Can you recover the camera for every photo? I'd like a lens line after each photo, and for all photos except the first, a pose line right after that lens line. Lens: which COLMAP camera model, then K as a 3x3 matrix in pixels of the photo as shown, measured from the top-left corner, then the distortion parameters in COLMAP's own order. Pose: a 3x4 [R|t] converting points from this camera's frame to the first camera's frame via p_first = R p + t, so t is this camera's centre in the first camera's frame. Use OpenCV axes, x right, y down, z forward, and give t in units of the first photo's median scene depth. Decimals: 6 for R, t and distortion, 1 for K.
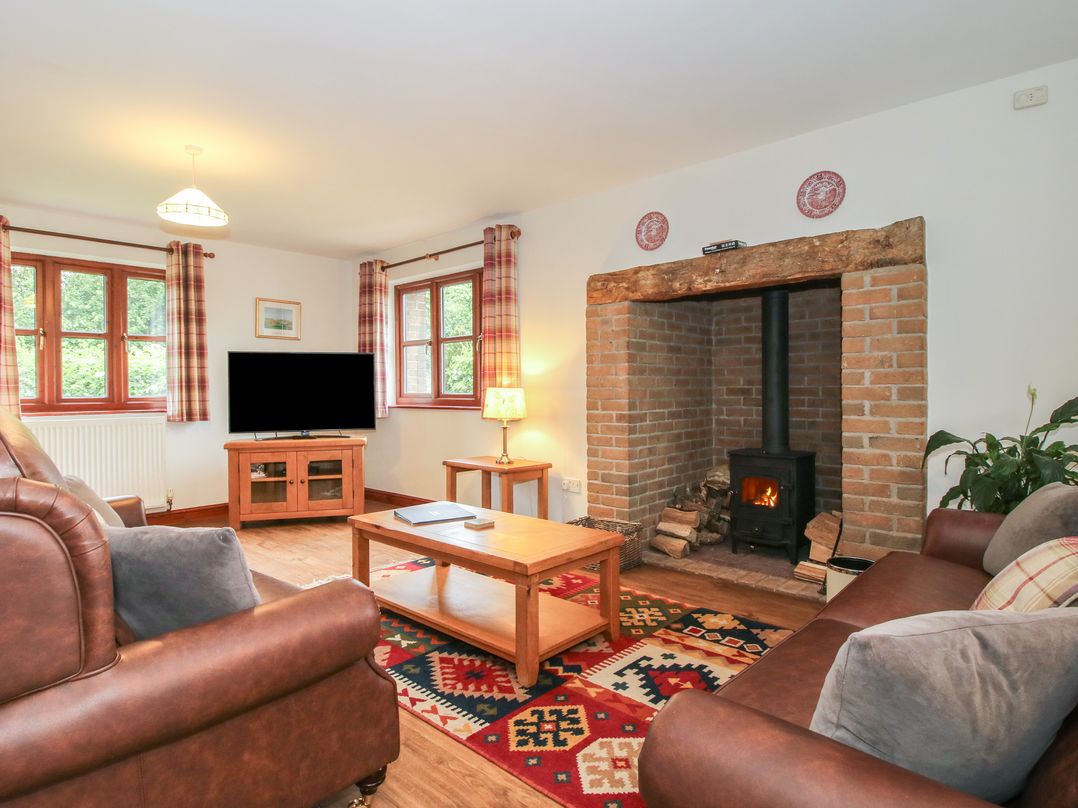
lens RADIAL K [[588.2, 0, 536.6], [0, 588.2, 395.4], [0, 0, 1]] dist [-0.005860, -0.002763]
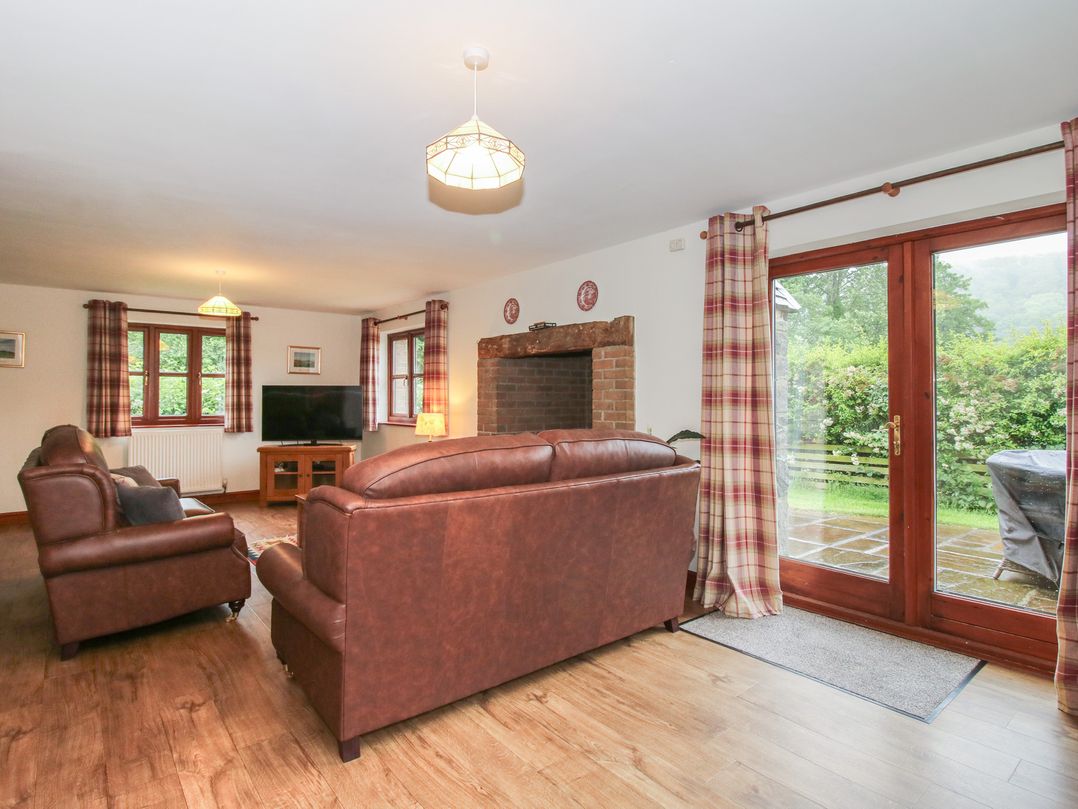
lens RADIAL K [[559.6, 0, 537.7], [0, 559.6, 393.0], [0, 0, 1]] dist [-0.000185, -0.000525]
pose [[0.990392, 0.007327, -0.138096, 0.412839], [-0.009960, 0.999781, -0.018386, -0.042892], [0.137931, 0.019585, 0.990248, -0.346212]]
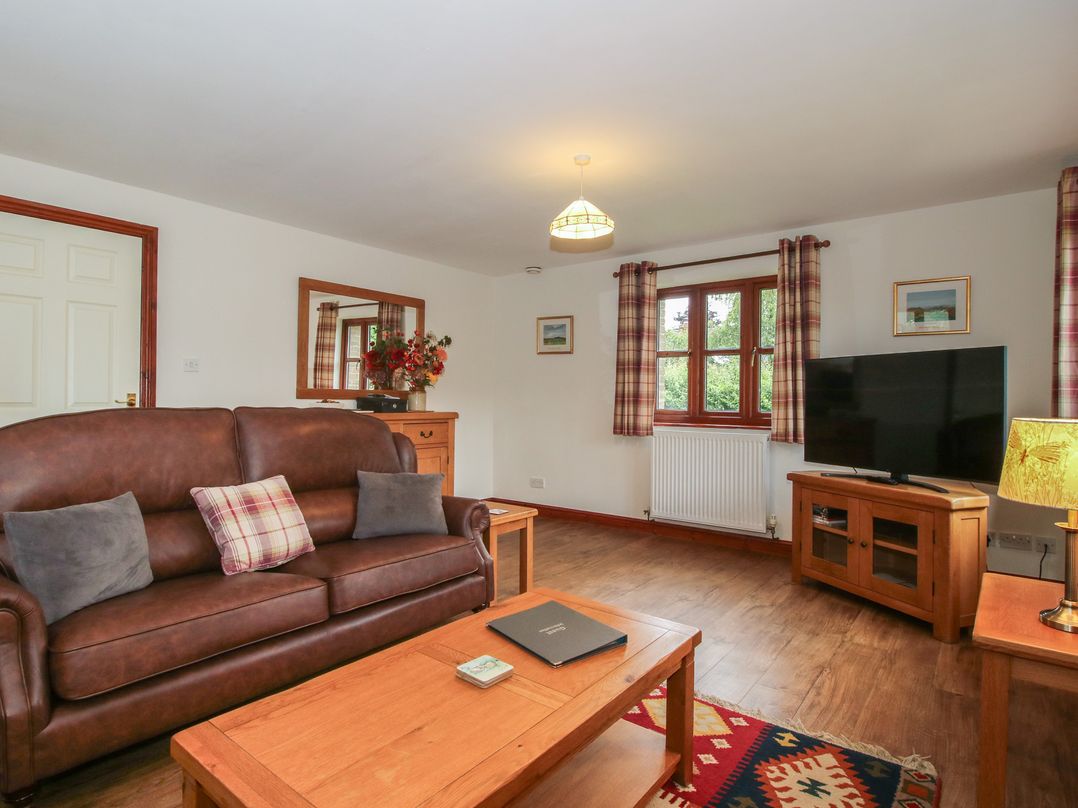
lens RADIAL K [[588.2, 0, 536.6], [0, 588.2, 395.4], [0, 0, 1]] dist [-0.005860, -0.002763]
pose [[0.079847, 0.006849, -0.996784, 0.293725], [-0.016689, 0.999845, 0.005533, -0.028578], [0.996667, 0.016194, 0.079949, 0.658187]]
